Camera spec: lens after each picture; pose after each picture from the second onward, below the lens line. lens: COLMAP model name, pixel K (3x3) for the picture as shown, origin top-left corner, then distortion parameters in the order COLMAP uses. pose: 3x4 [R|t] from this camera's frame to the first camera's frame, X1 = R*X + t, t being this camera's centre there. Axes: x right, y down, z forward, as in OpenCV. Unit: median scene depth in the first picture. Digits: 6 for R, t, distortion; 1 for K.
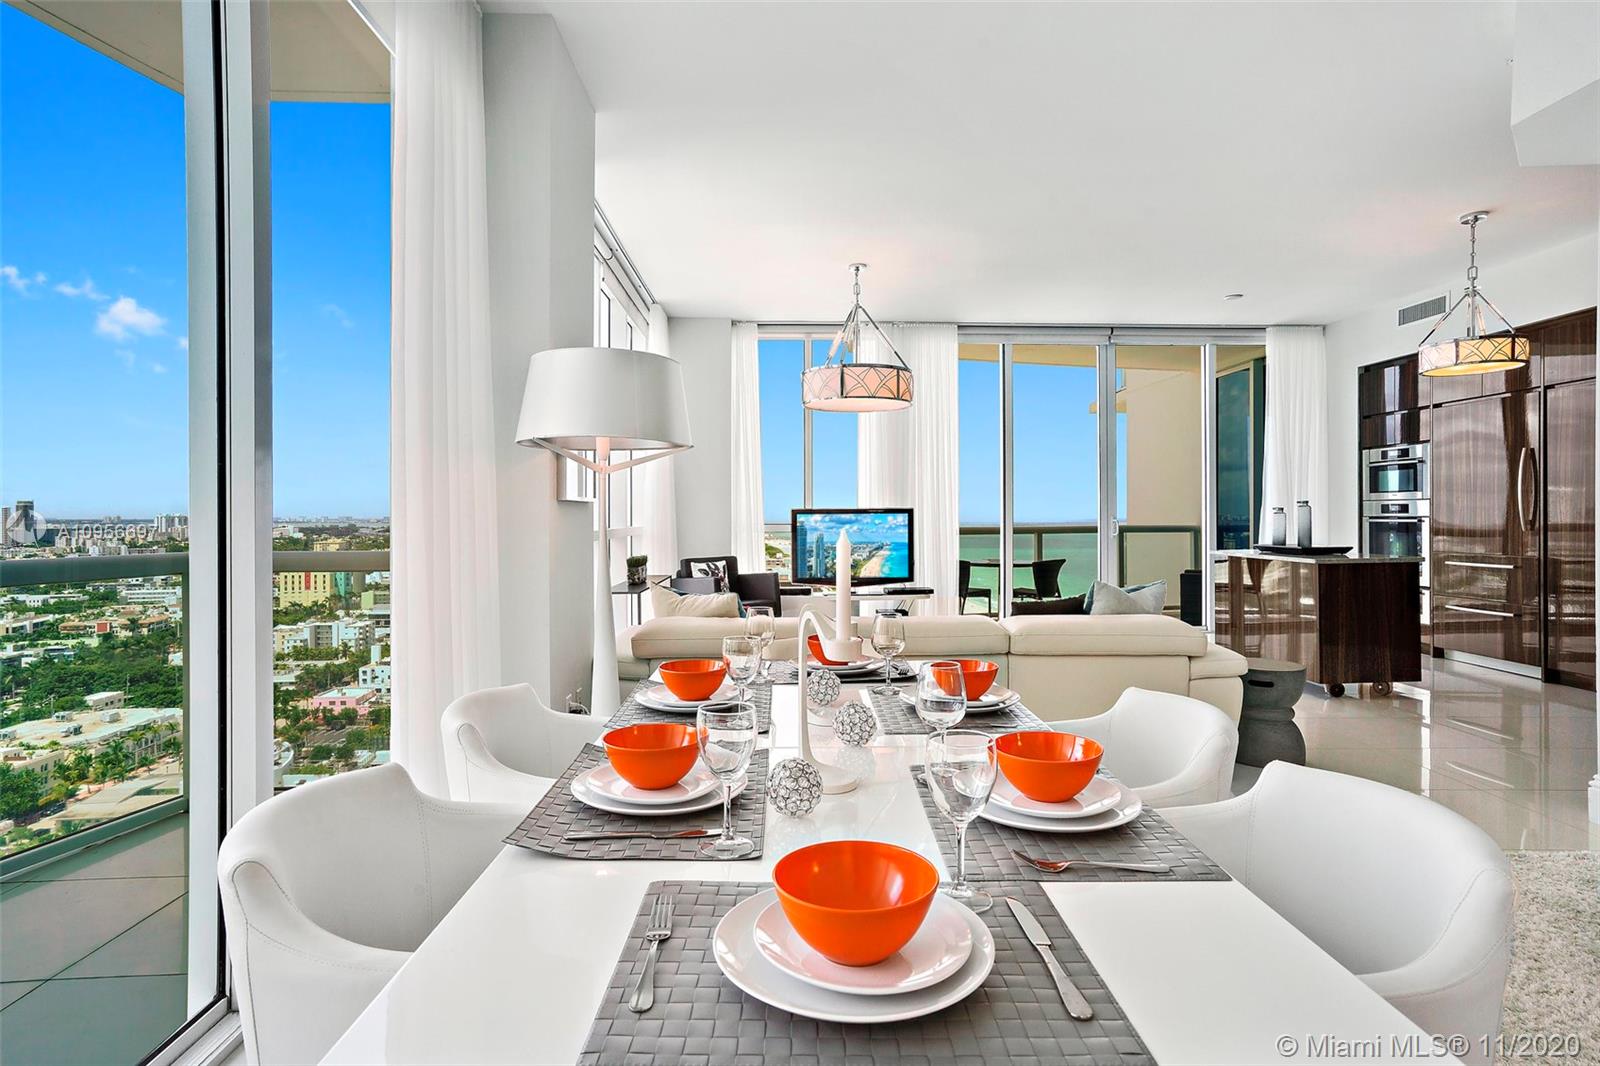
lens RADIAL K [[847.7, 0, 760.3], [0, 847.7, 493.9], [0, 0, 1]] dist [0.035631, 0.000153]
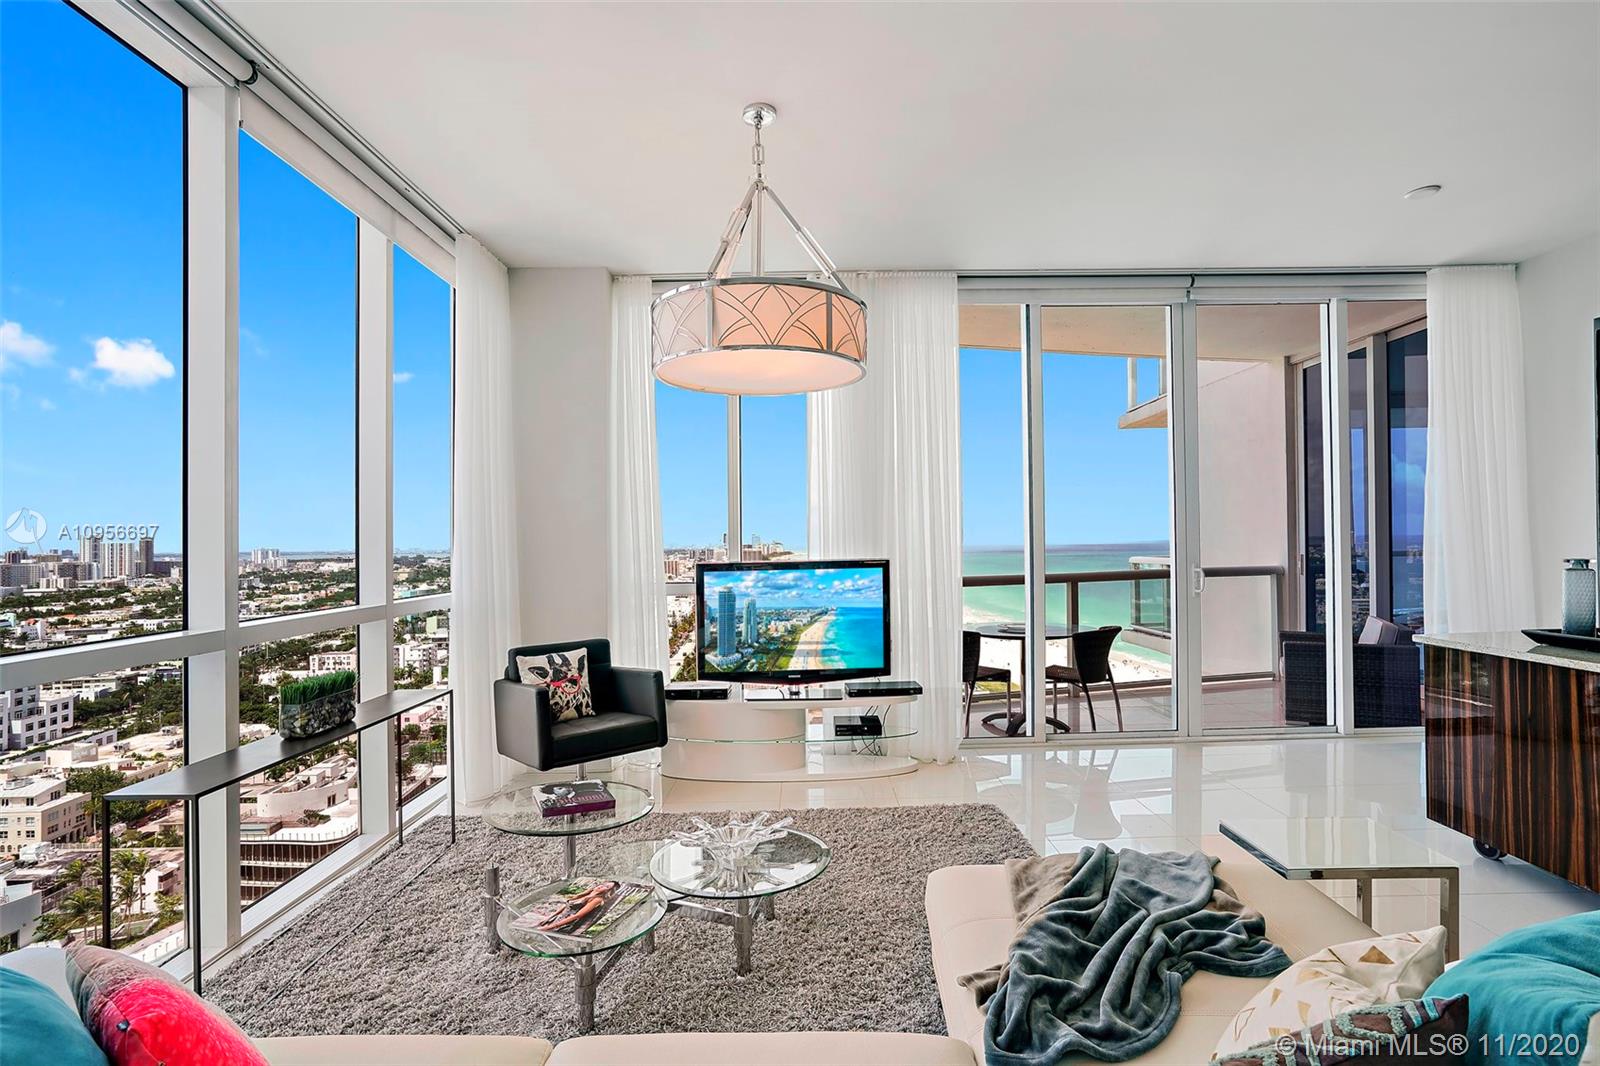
lens RADIAL K [[757.0, 0, 800.0], [0, 757.0, 533.0], [0, 0, 1]] dist [-0.000950, -0.000069]
pose [[0.999867, -0.014632, 0.007228, 0.099981], [0.014521, 0.999781, 0.015056, -0.010123], [-0.007446, -0.014949, 0.999861, 0.398423]]
